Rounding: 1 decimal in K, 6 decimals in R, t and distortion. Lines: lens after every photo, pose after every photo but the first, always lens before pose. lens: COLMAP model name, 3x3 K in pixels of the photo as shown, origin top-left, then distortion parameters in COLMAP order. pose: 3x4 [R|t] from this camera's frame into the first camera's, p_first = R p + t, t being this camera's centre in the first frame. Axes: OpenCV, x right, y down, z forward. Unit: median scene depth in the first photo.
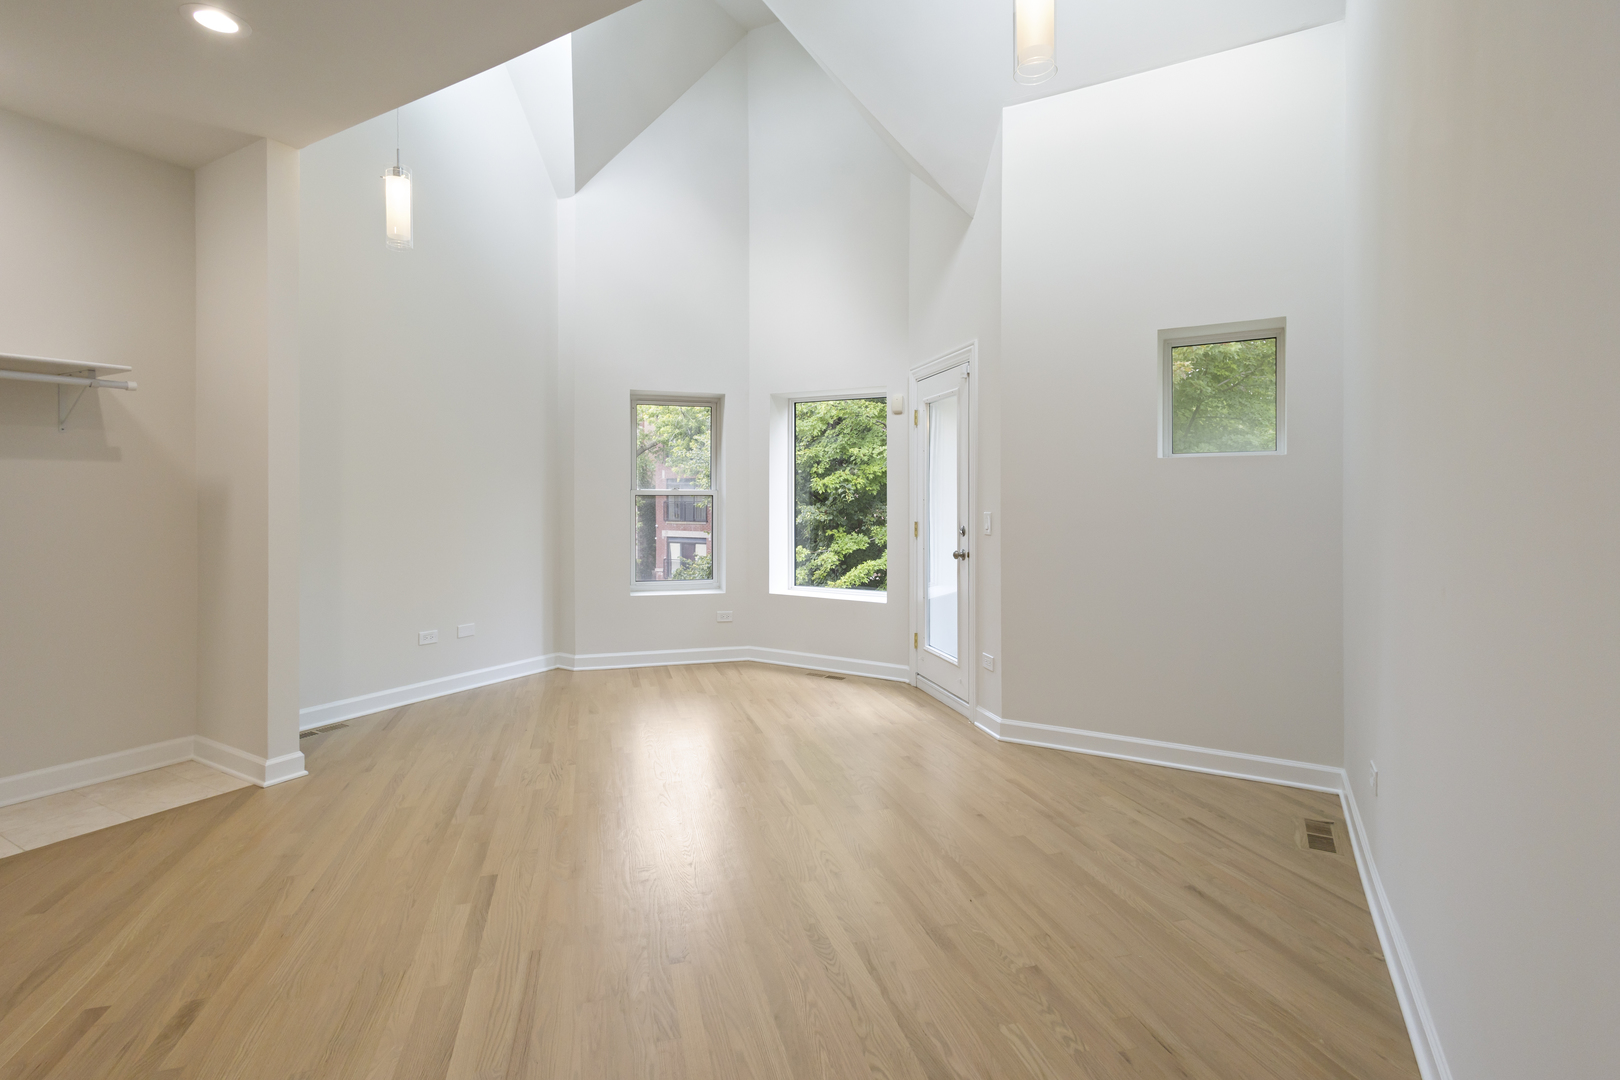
lens RADIAL K [[769.1, 0, 810.0], [0, 769.1, 540.0], [0, 0, 1]] dist [0.002396, 0.000040]
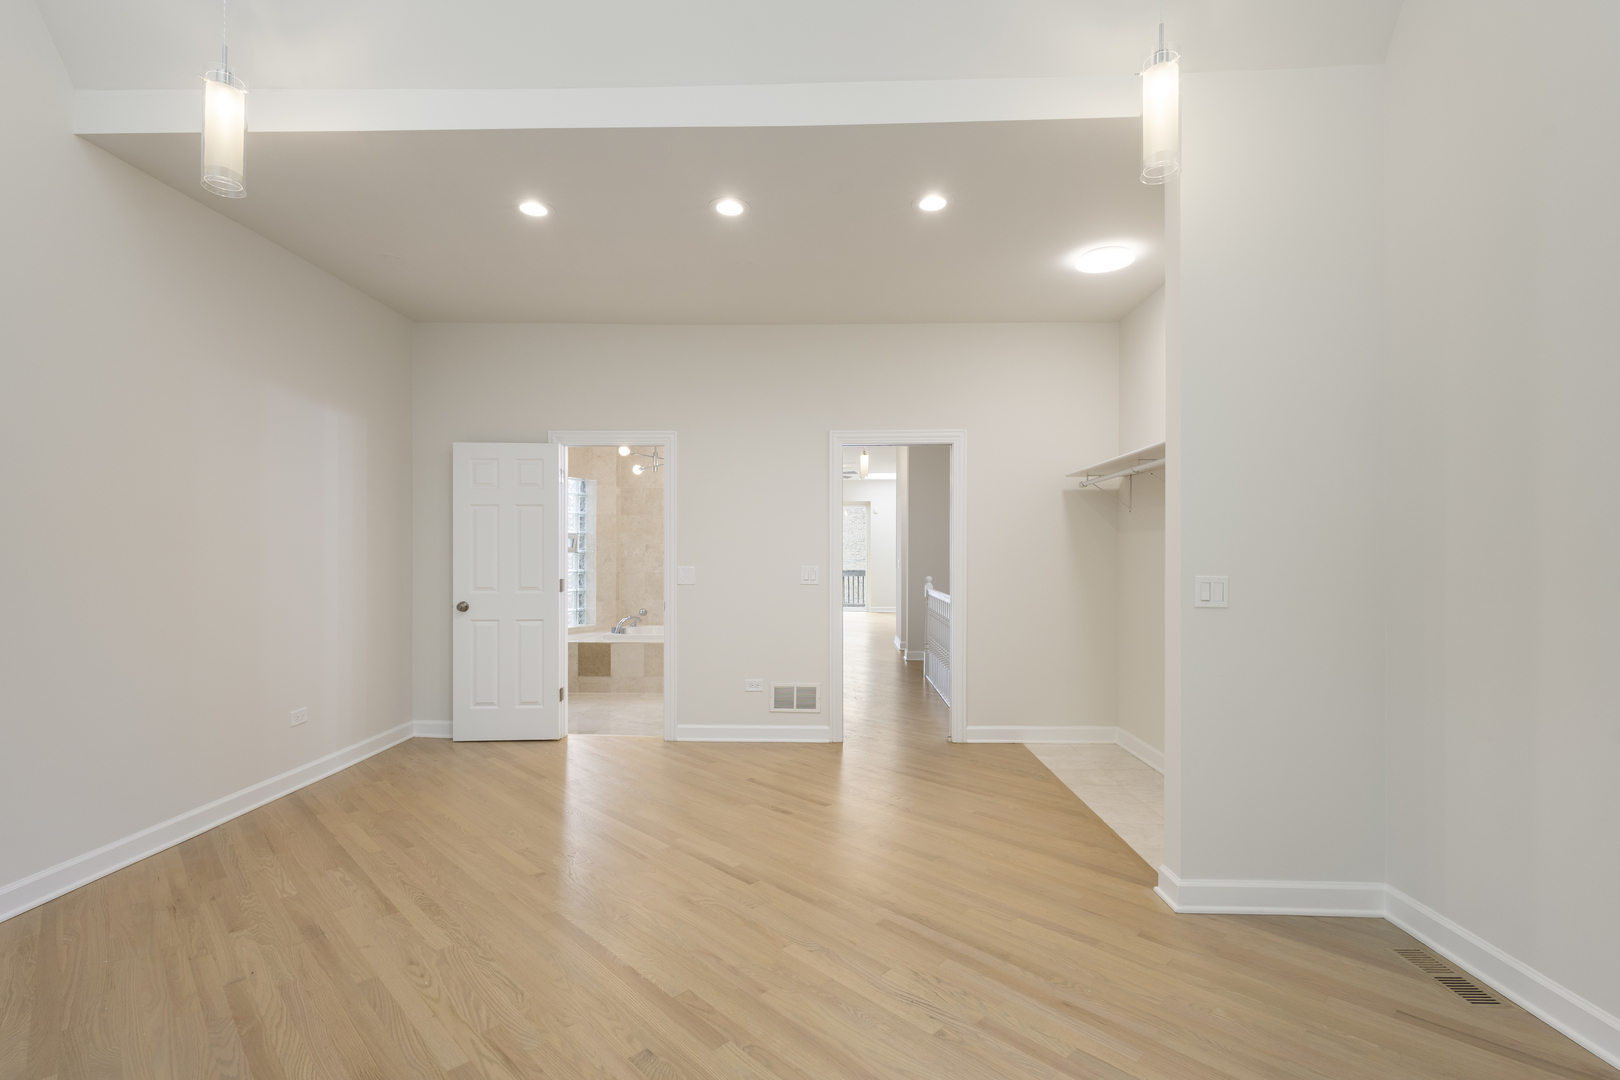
lens RADIAL K [[738.8, 0, 806.1], [0, 738.8, 548.7], [0, 0, 1]] dist [0.004228, 0.000138]
pose [[-0.877598, -0.008346, -0.479325, 0.048863], [-0.032633, 0.998569, 0.042363, -0.110811], [0.478286, 0.052819, -0.876614, 1.984954]]
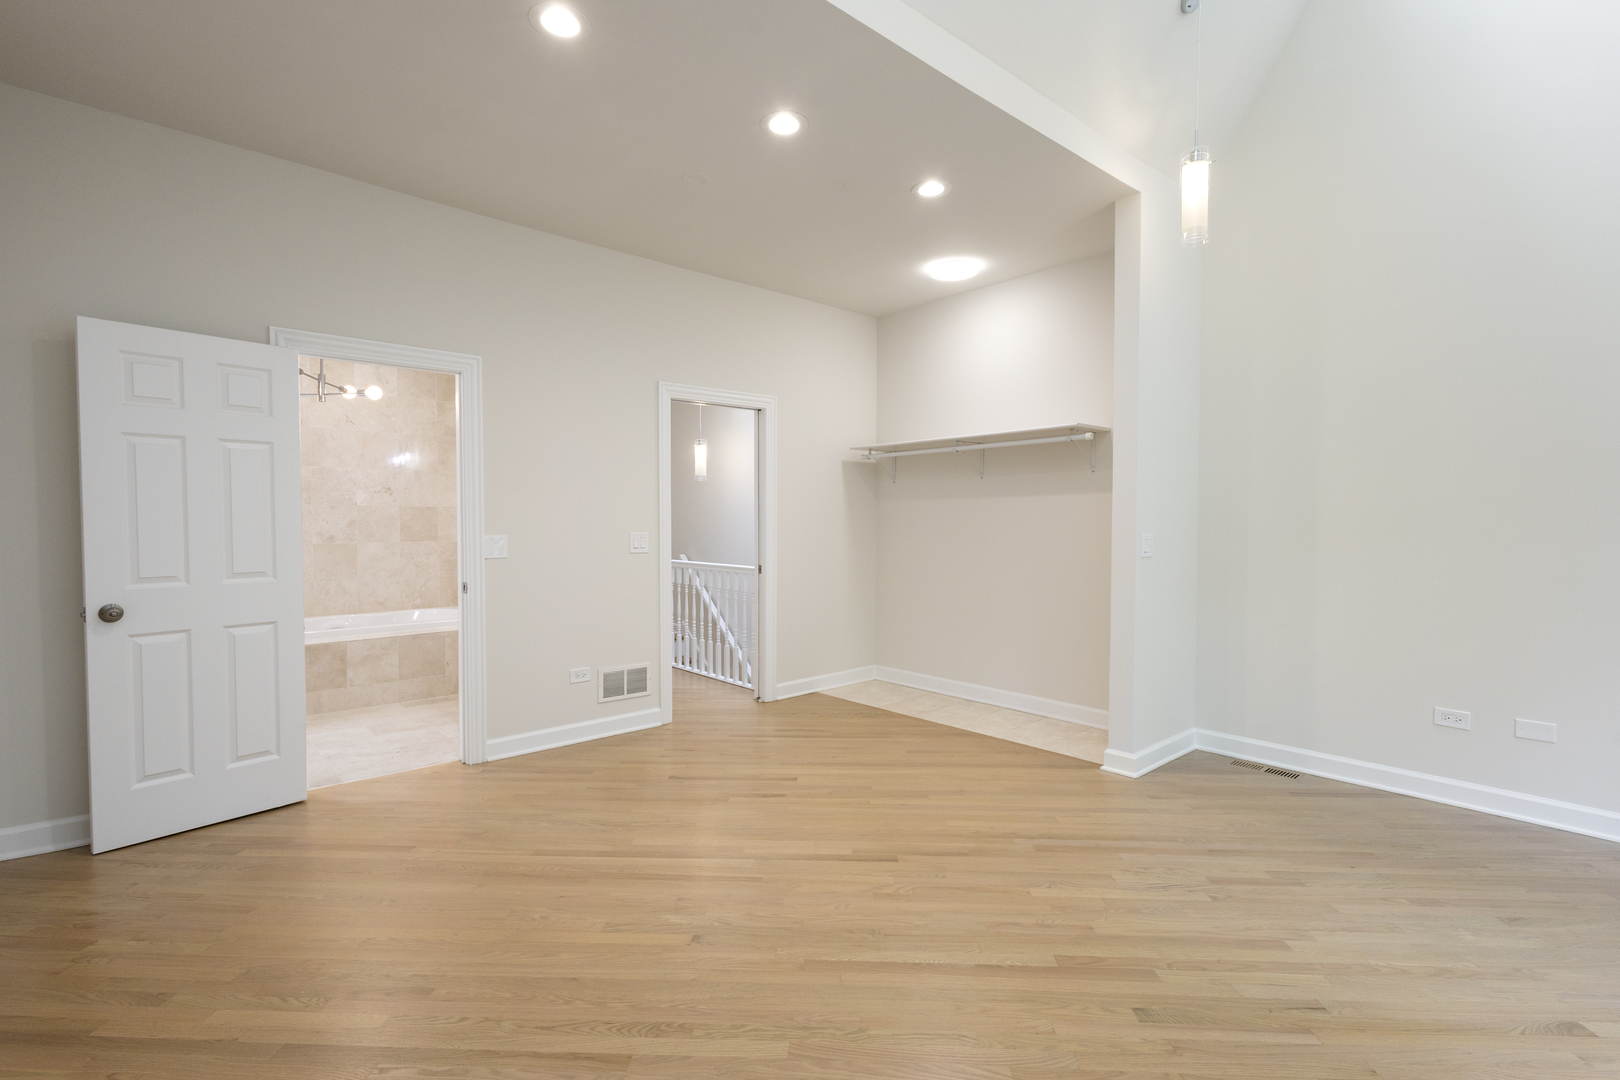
lens RADIAL K [[738.8, 0, 806.1], [0, 738.8, 548.7], [0, 0, 1]] dist [0.004228, 0.000138]
pose [[-0.322781, 0.035780, -0.945797, 0.621966], [-0.055874, 0.996822, 0.056778, -0.063510], [0.944823, 0.071172, -0.319756, 1.189537]]
